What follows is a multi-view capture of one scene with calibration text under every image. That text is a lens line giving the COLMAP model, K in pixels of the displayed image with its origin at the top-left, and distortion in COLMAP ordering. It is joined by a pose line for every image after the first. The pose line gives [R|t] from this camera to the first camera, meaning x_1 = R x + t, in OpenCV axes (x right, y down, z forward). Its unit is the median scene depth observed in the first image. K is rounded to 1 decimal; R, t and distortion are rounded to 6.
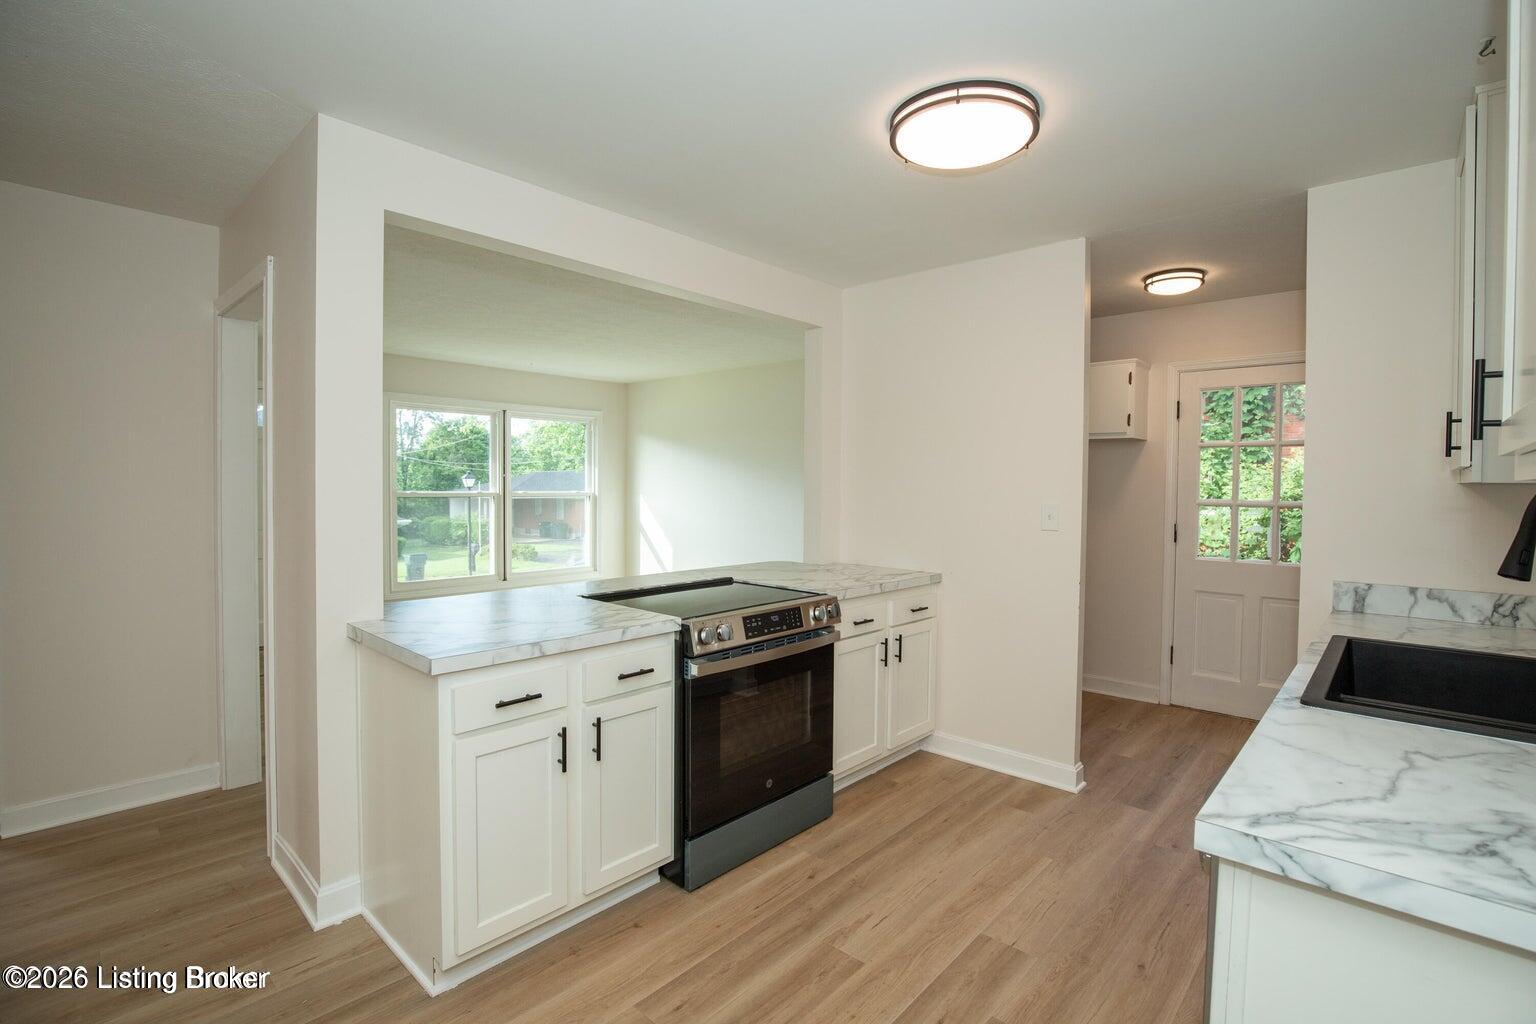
lens RADIAL K [[715.6, 0, 778.5], [0, 715.6, 478.7], [0, 0, 1]] dist [-0.035848, 0.000255]
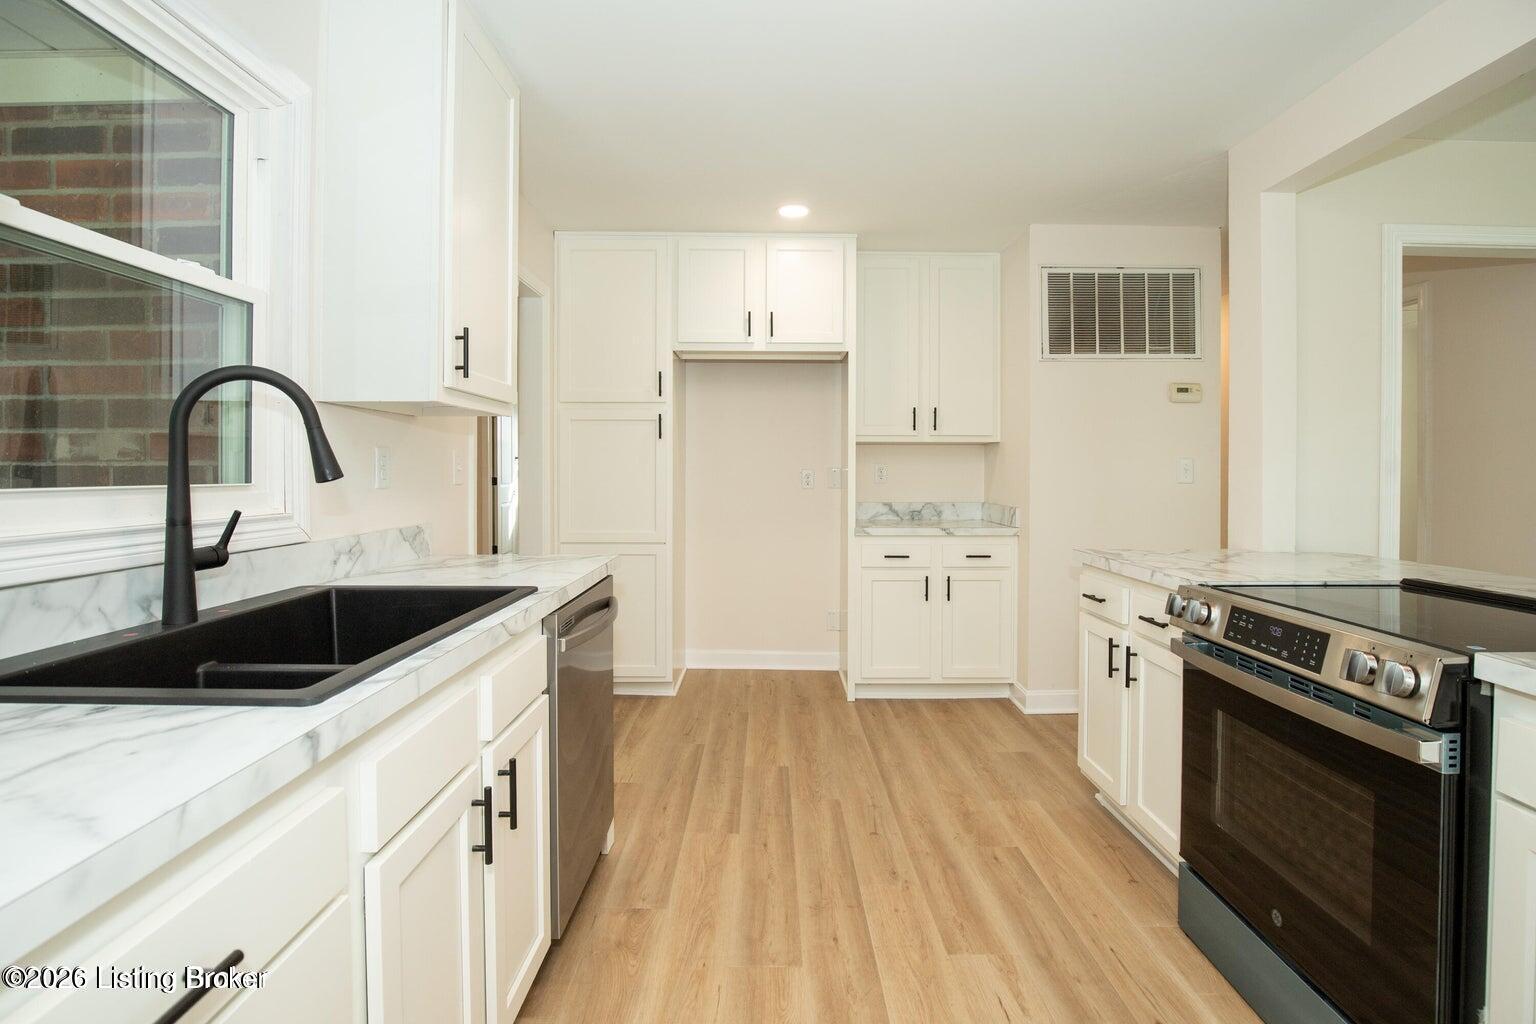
lens RADIAL K [[715.6, 0, 778.5], [0, 715.6, 478.7], [0, 0, 1]] dist [-0.035848, 0.000255]
pose [[-0.731052, -0.001598, -0.682319, 0.747891], [-0.002726, 0.999996, 0.000578, 0.083660], [0.682316, 0.002282, -0.731054, 1.276887]]
